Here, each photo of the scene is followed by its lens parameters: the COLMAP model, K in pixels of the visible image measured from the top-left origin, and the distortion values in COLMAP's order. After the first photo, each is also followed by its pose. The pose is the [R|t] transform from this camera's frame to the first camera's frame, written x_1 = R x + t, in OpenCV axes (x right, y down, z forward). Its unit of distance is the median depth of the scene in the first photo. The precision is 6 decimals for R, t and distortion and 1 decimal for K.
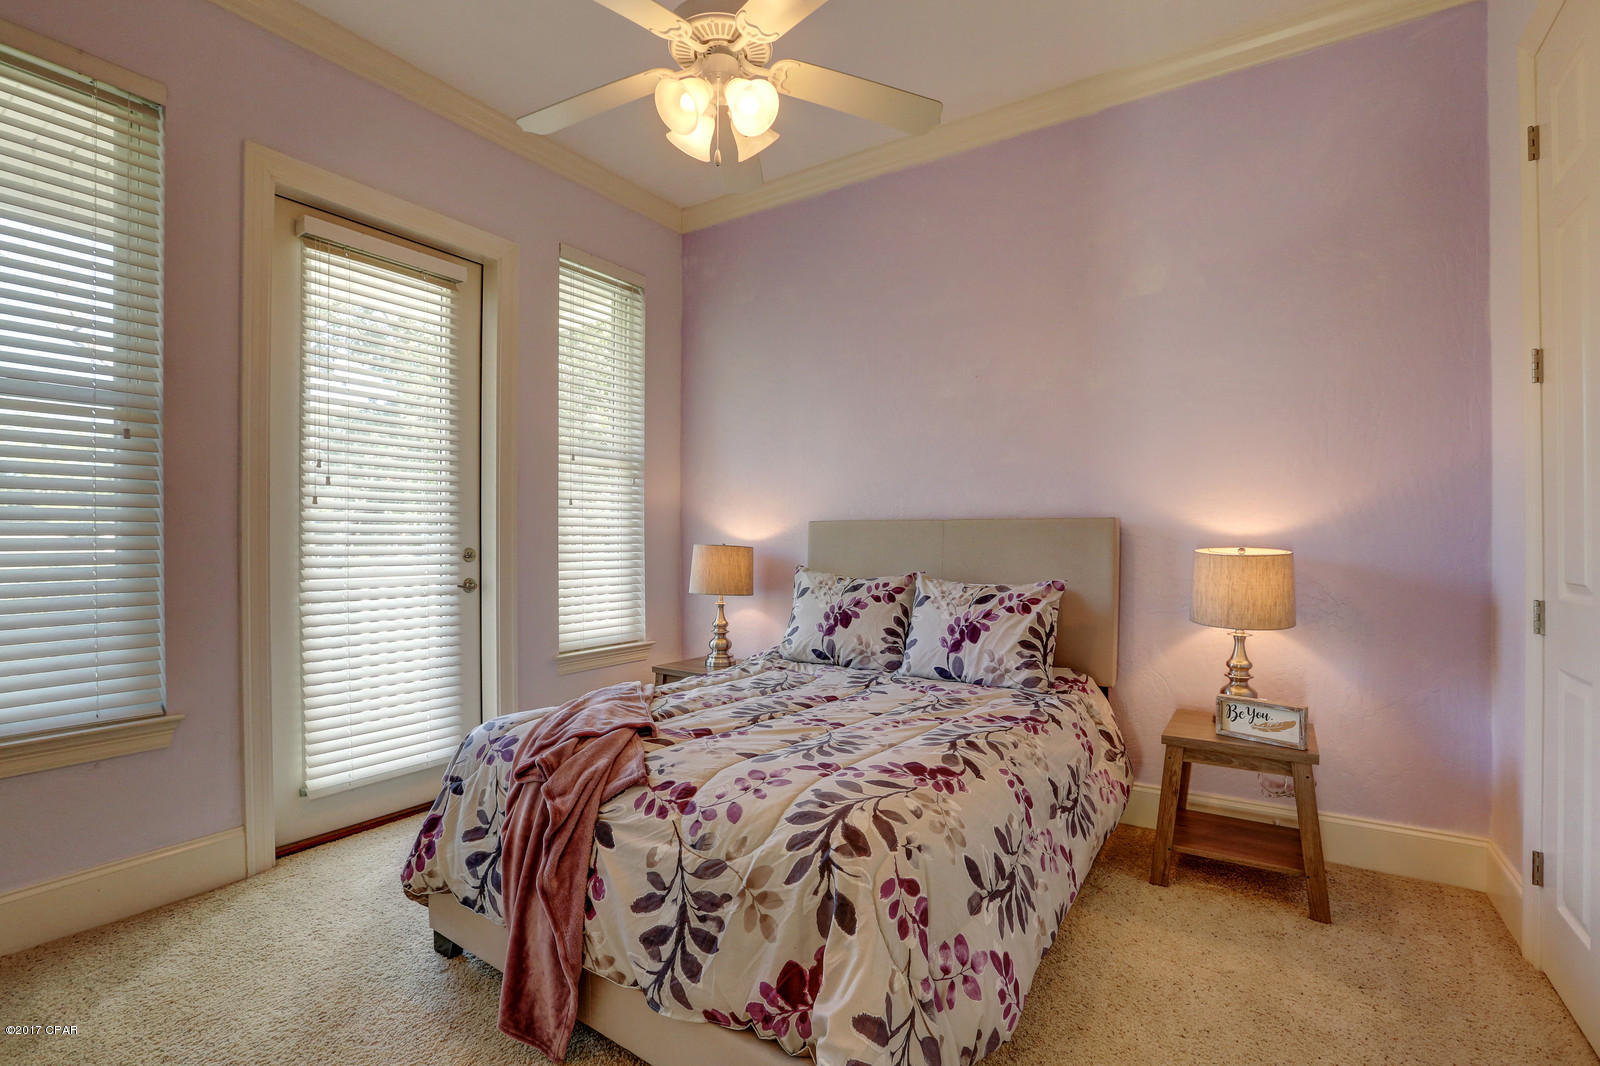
lens RADIAL K [[724.9, 0, 801.5], [0, 724.9, 533.9], [0, 0, 1]] dist [-0.043876, 0.012491]
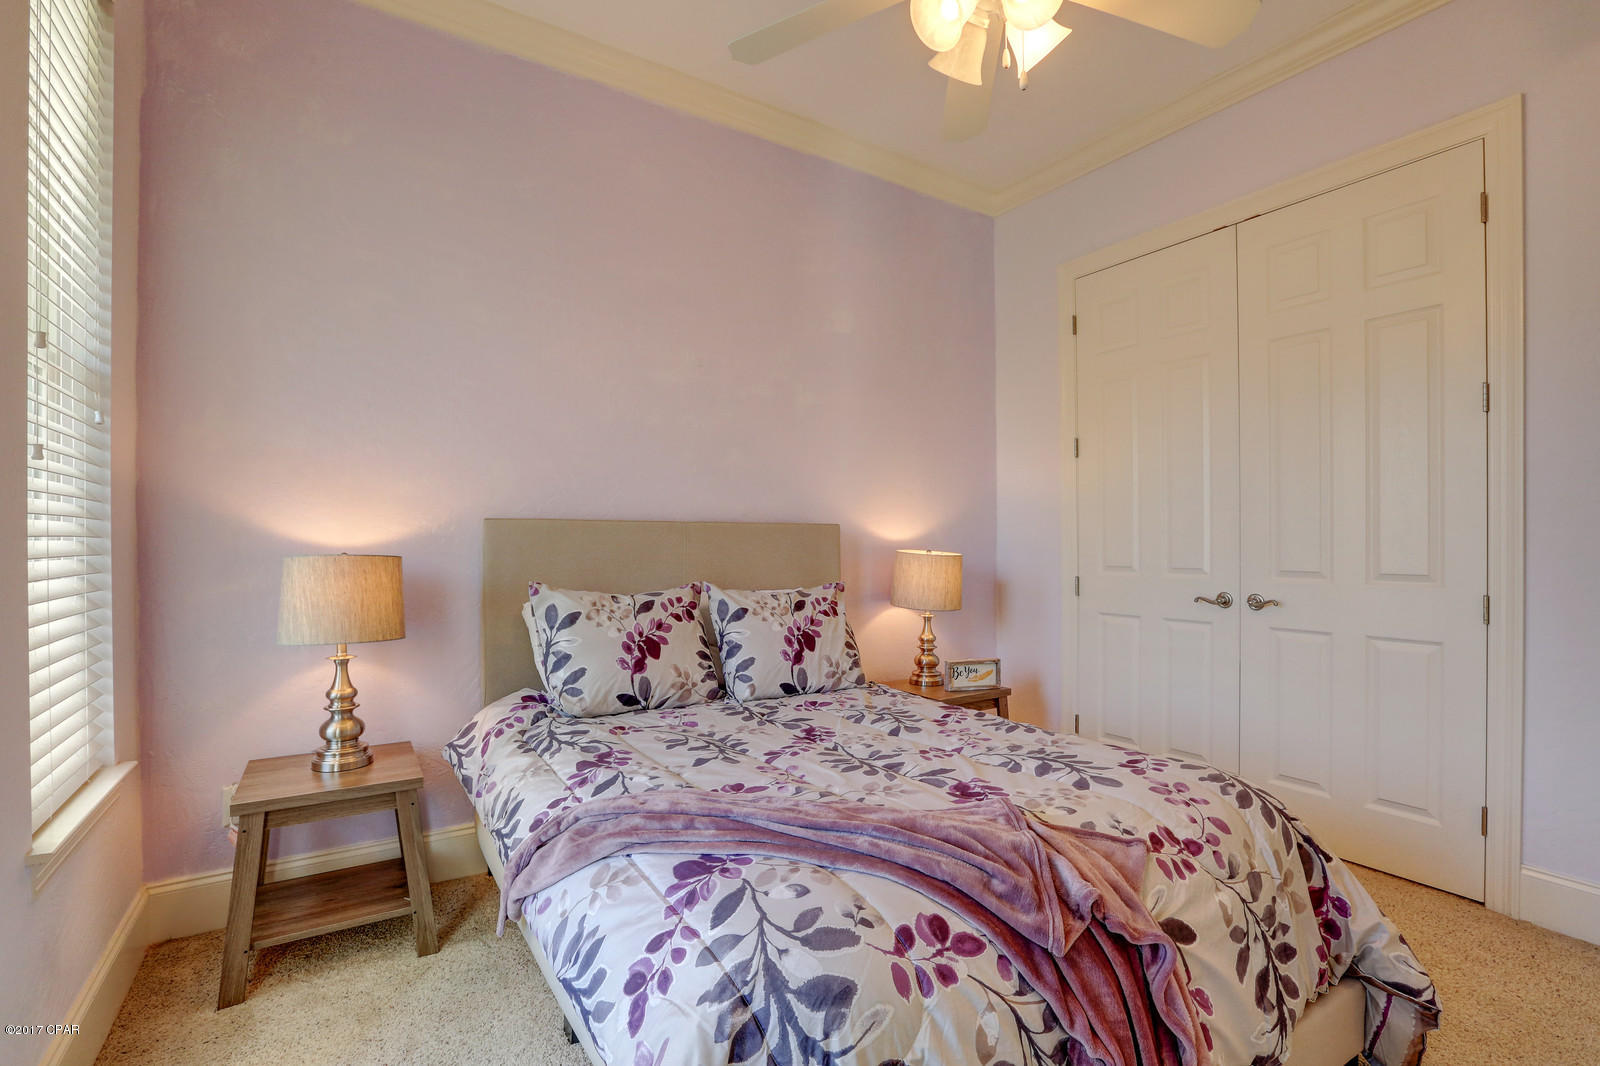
lens RADIAL K [[724.9, 0, 802.3], [0, 724.9, 542.8], [0, 0, 1]] dist [-0.043876, 0.012491]
pose [[0.411895, 0.000644, 0.911231, -0.642976], [-0.005149, 0.999985, 0.001621, 0.004324], [-0.911217, -0.005360, 0.411893, 0.601933]]
